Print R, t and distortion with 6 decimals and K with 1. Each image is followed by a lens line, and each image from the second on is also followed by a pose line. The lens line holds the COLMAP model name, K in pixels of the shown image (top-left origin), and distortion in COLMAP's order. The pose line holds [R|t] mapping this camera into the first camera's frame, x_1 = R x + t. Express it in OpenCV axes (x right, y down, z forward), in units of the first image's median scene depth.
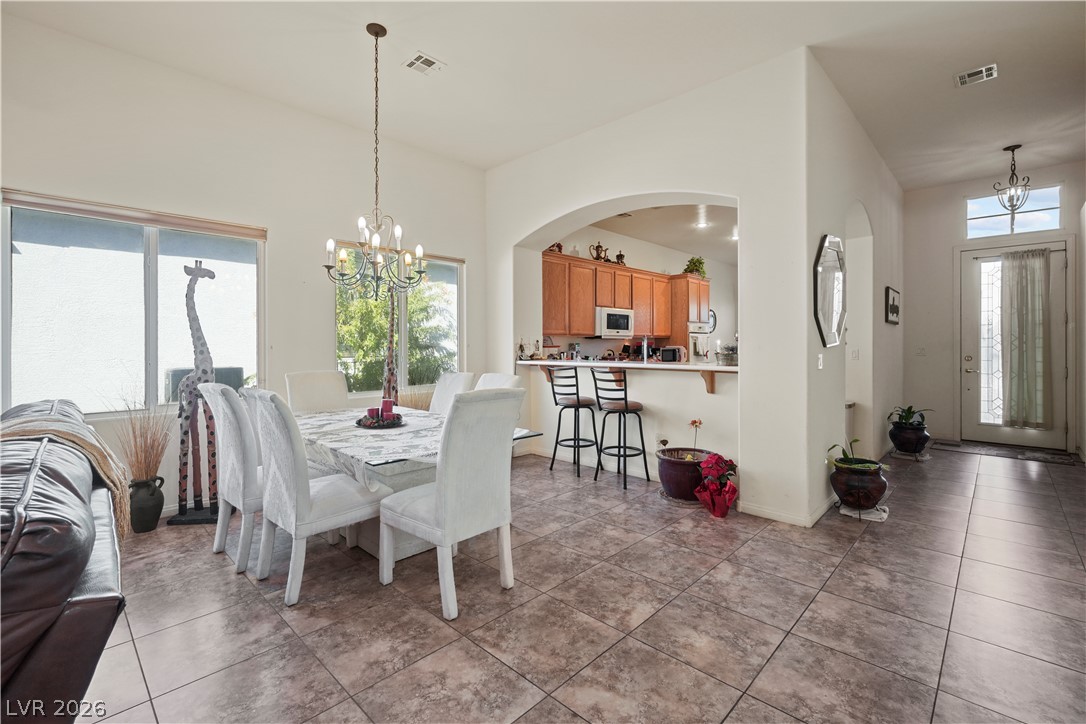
lens RADIAL K [[474.7, 0, 537.3], [0, 474.7, 361.8], [0, 0, 1]] dist [-0.006262, 0.000742]
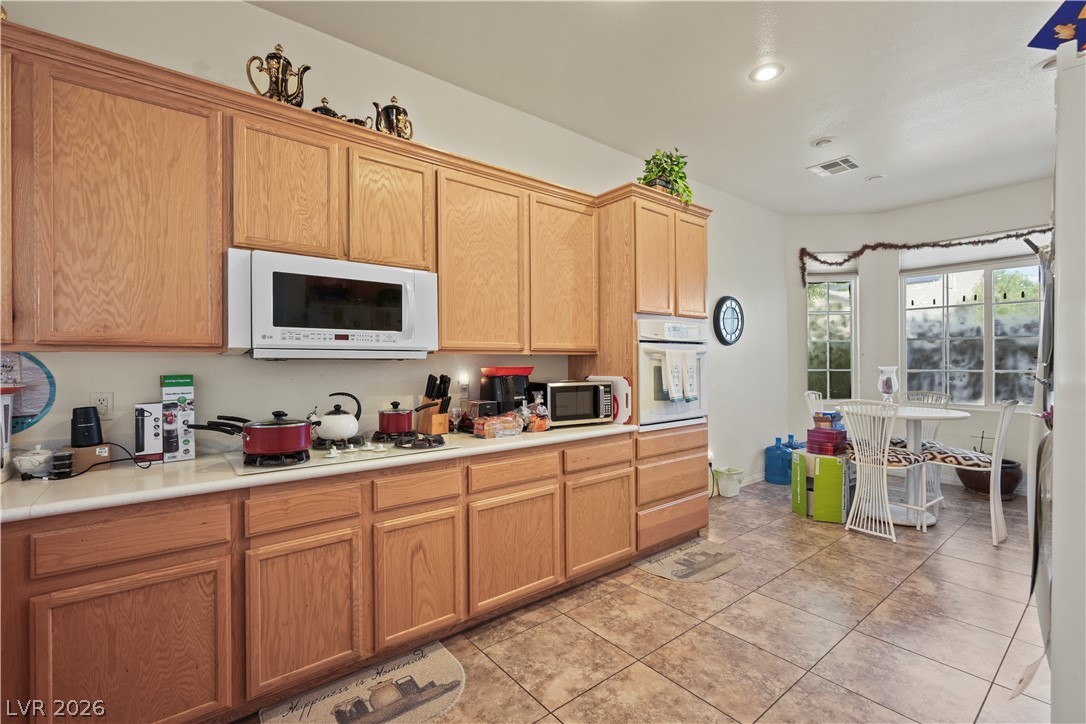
lens RADIAL K [[474.7, 0, 550.0], [0, 474.7, 361.0], [0, 0, 1]] dist [-0.006262, 0.000742]
pose [[0.993256, 0.001097, -0.115933, 0.303610], [-0.005898, 0.999138, -0.041080, -0.031236], [0.115788, 0.041487, 0.992407, 0.640838]]
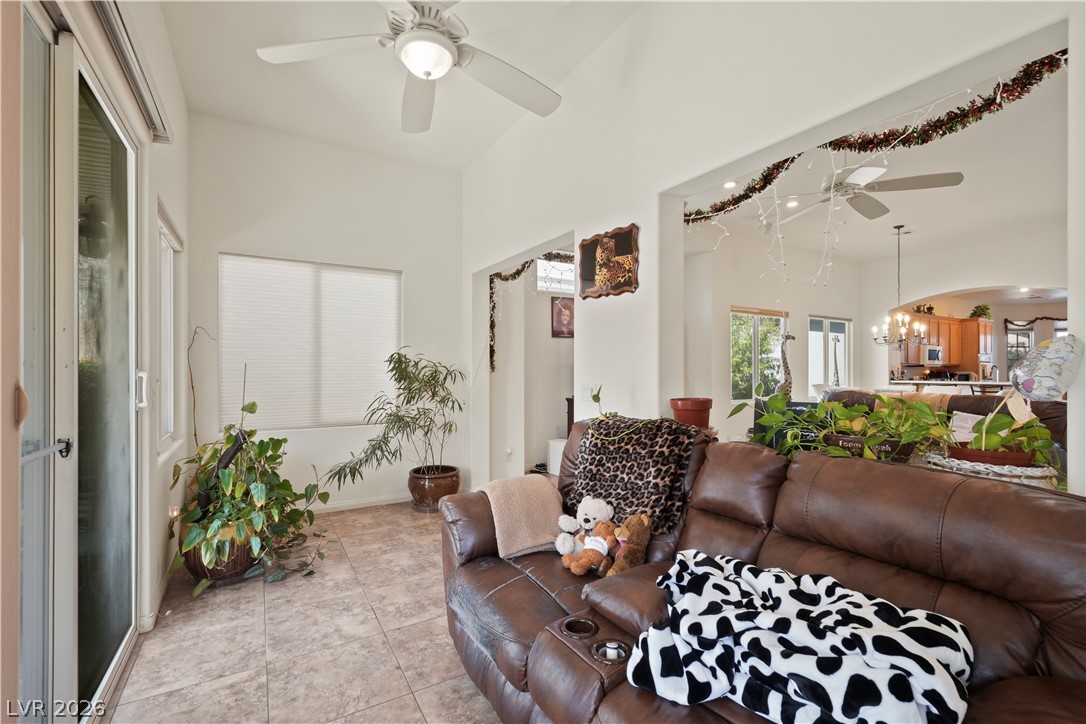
lens RADIAL K [[474.7, 0, 543.5], [0, 474.7, 369.4], [0, 0, 1]] dist [-0.006262, 0.000742]
pose [[0.967235, -0.000500, -0.253883, -0.540977], [-0.010019, 0.999144, -0.040136, 0.026028], [0.253685, 0.041365, 0.966402, -0.604756]]
